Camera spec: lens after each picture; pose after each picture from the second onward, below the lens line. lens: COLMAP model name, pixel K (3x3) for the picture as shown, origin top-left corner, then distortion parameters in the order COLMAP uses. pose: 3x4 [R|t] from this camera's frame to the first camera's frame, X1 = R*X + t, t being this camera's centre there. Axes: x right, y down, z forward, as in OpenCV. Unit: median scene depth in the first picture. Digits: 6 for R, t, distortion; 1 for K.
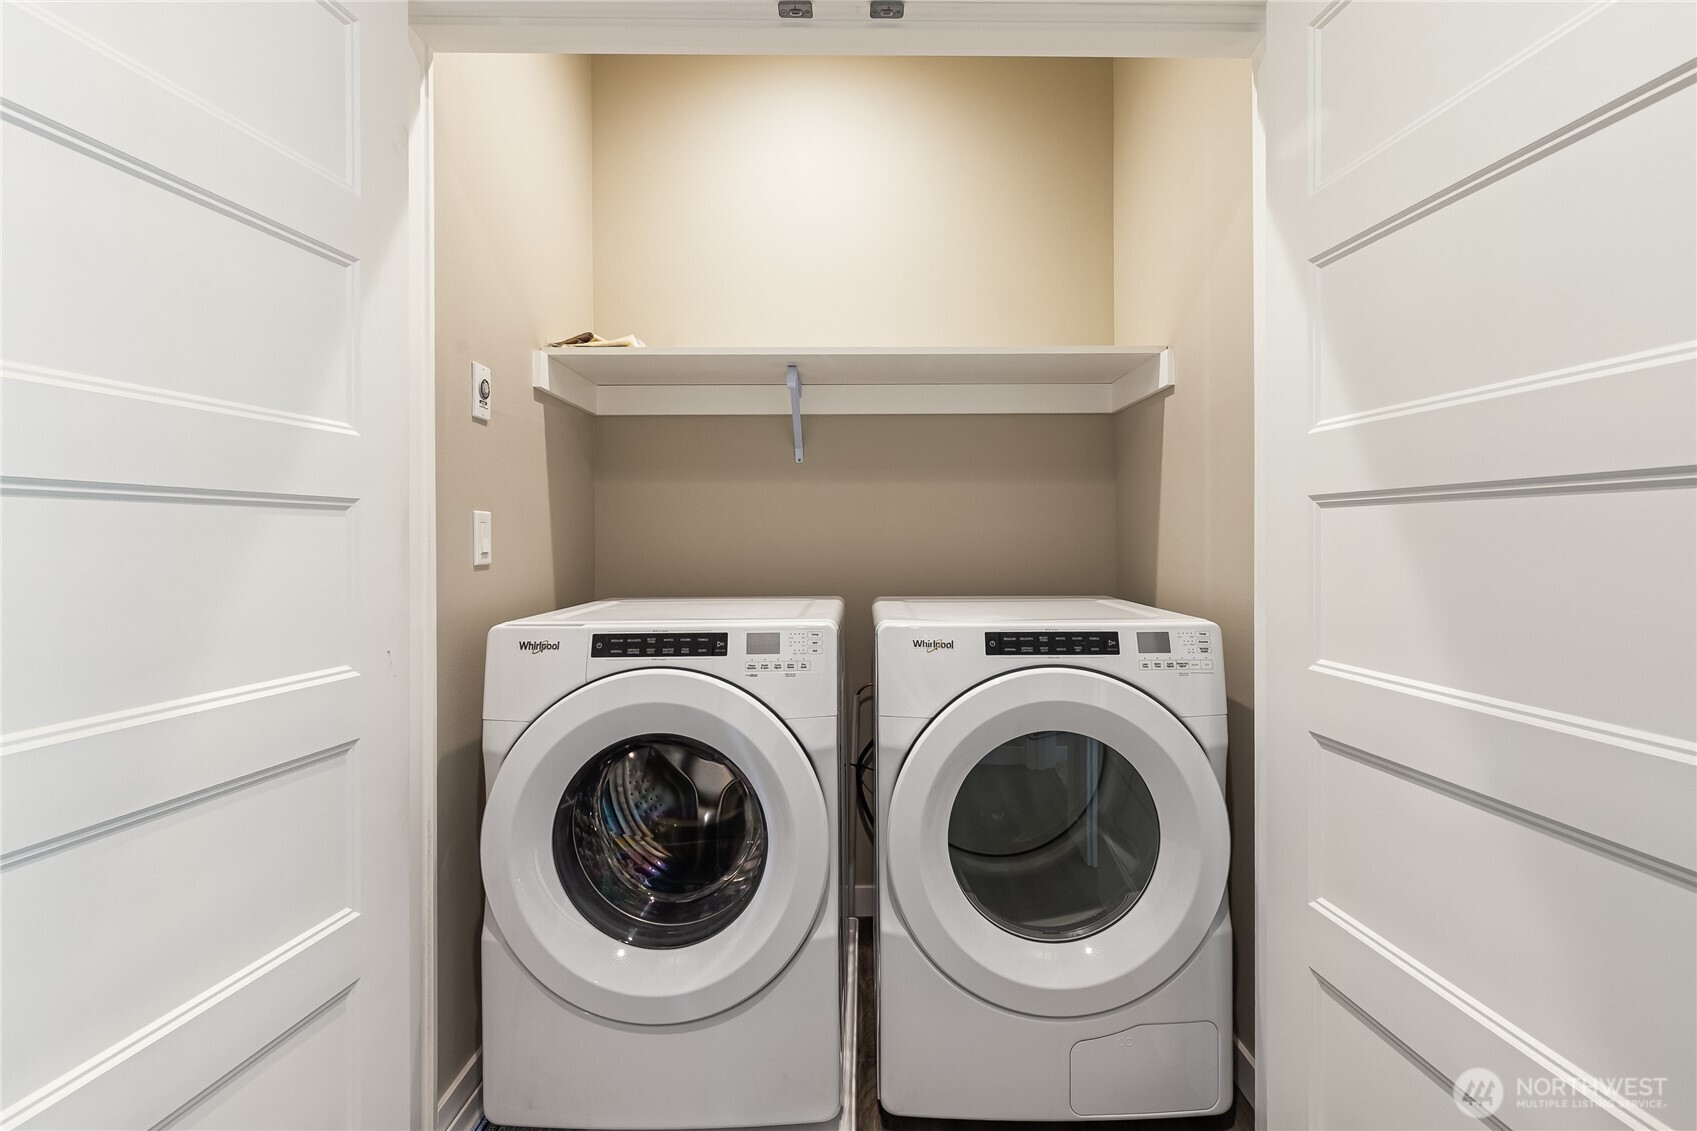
lens RADIAL K [[787.1, 0, 859.9], [0, 787.1, 542.6], [0, 0, 1]] dist [0.000558, -0.000472]
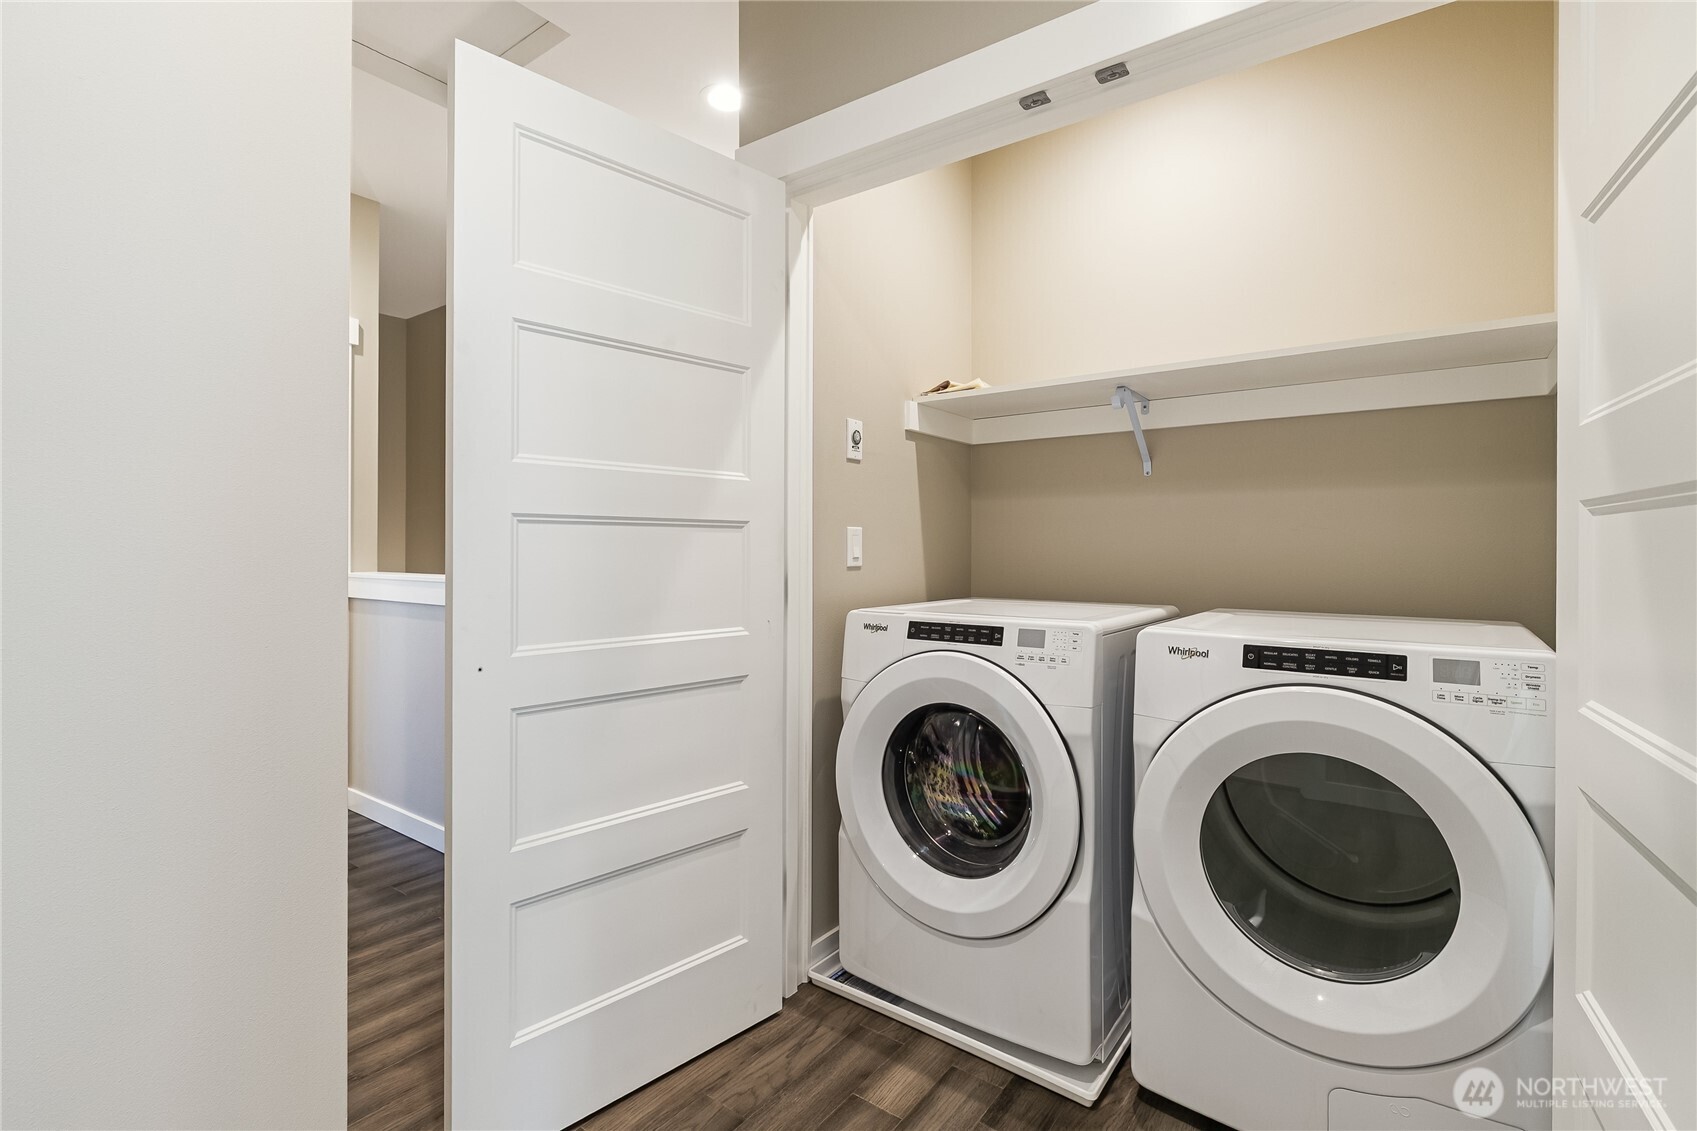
lens RADIAL K [[787.1, 0, 859.9], [0, 787.1, 542.6], [0, 0, 1]] dist [0.000558, -0.000472]
pose [[0.798865, 0.002194, -0.601506, 0.372483], [-0.008702, 0.999931, -0.007910, -0.002342], [0.601447, 0.011553, 0.798829, -0.087366]]
